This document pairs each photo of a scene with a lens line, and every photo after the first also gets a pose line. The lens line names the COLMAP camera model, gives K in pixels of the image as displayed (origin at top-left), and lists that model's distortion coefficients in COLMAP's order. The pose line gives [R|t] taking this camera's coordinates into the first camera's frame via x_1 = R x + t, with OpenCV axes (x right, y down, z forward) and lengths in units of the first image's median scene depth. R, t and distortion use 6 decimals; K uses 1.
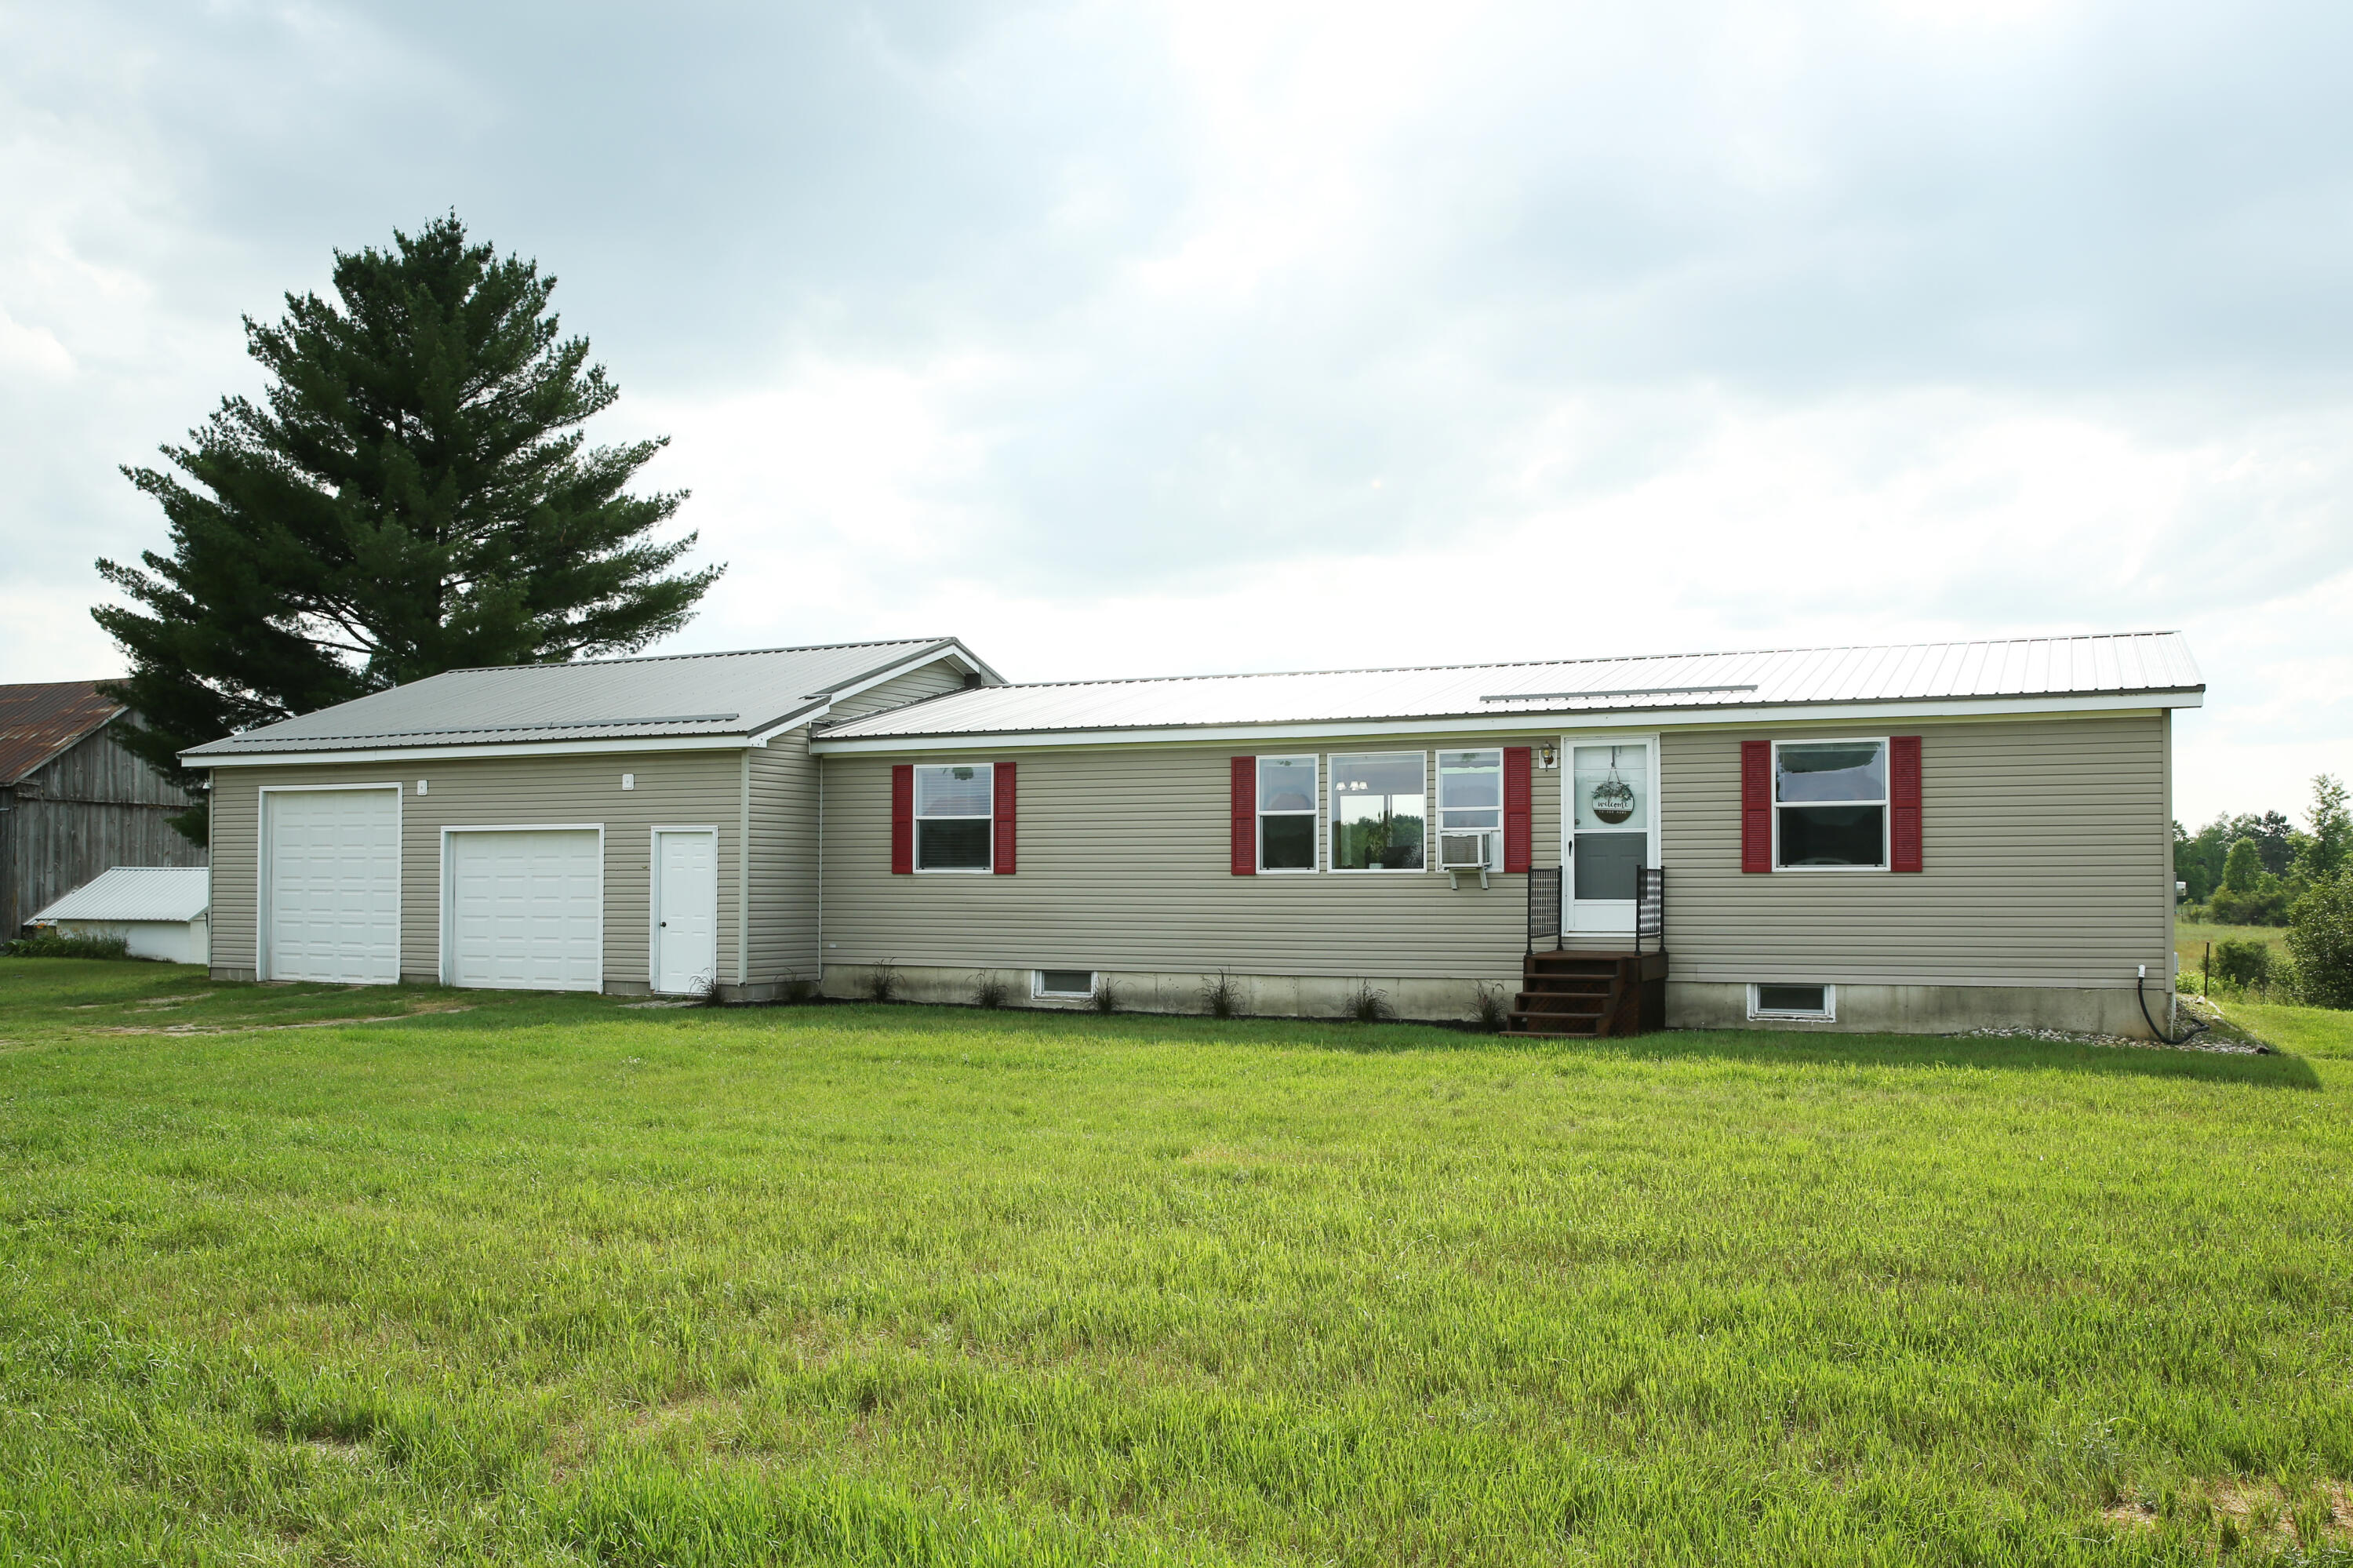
lens RADIAL K [[1865.2, 0, 1176.5], [0, 1865.2, 784.0], [0, 0, 1]] dist [0.002243, -0.001469]
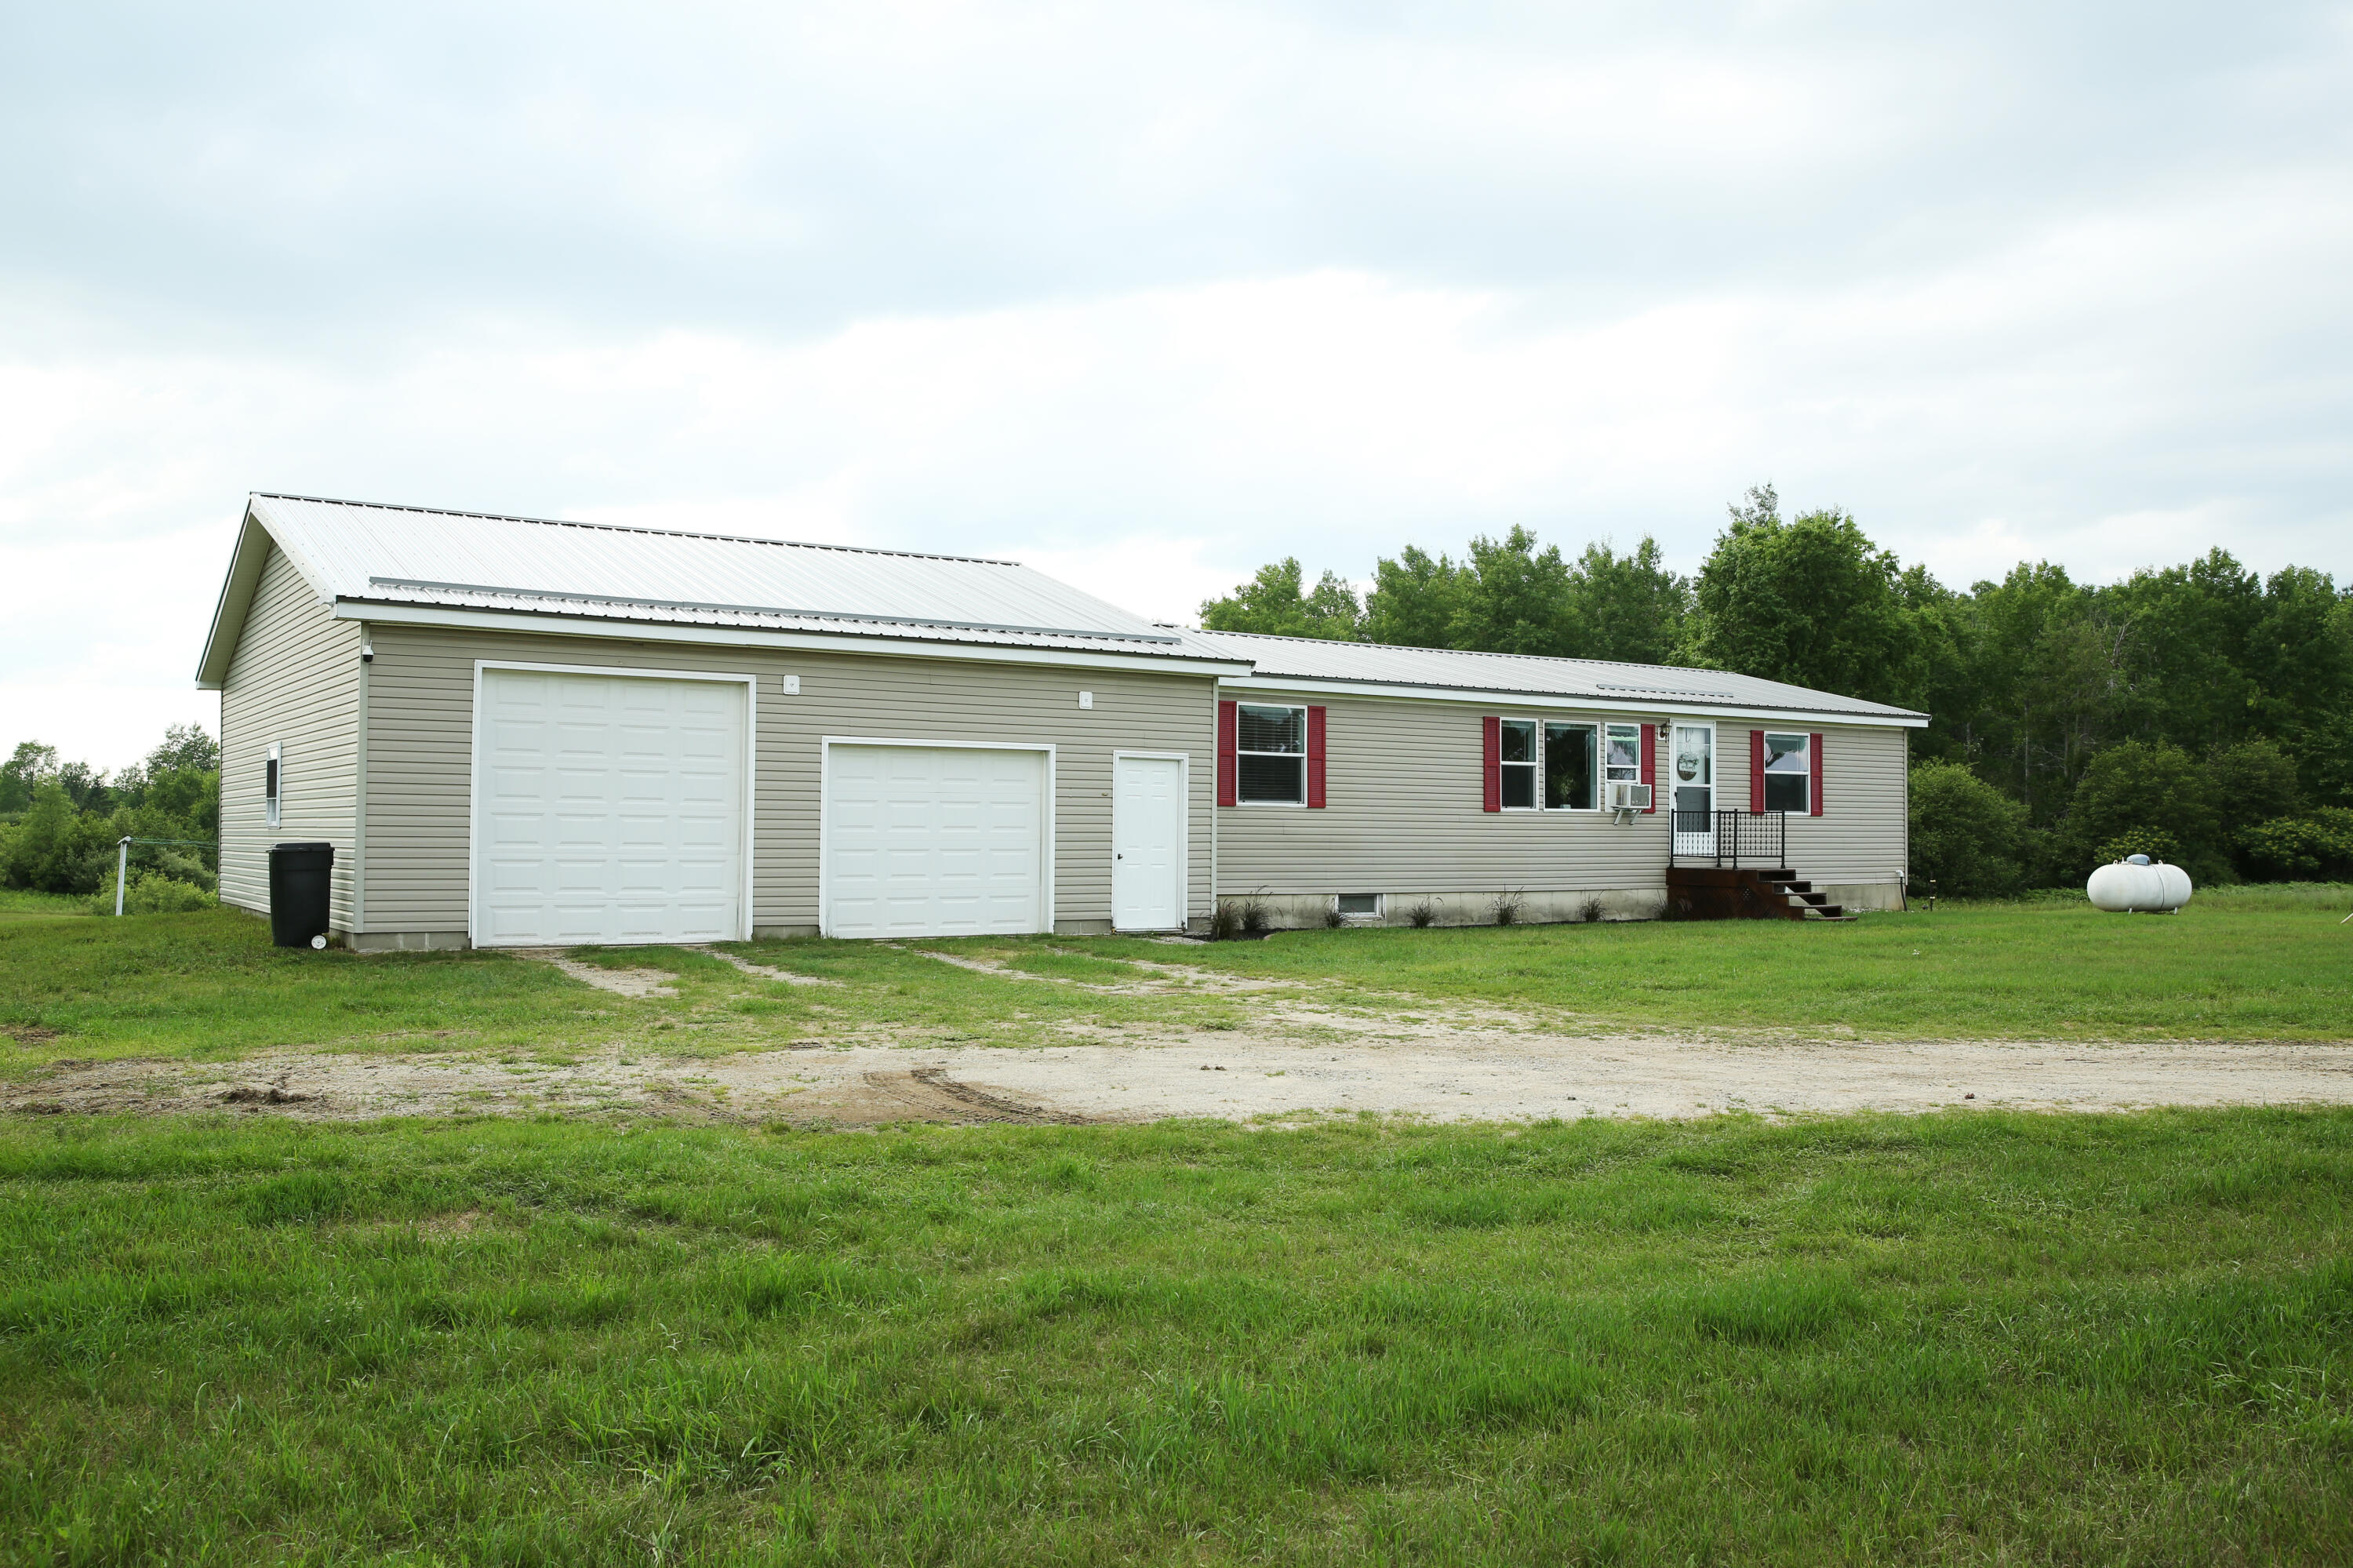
lens RADIAL K [[1875.5, 0, 1176.5], [0, 1875.5, 784.0], [0, 0, 1]] dist [-0.000936, -0.000011]
pose [[0.526172, 0.021849, 0.850098, -1.059595], [-0.059161, 0.998188, 0.010963, 0.027211], [-0.848318, -0.056061, 0.526511, 0.489271]]
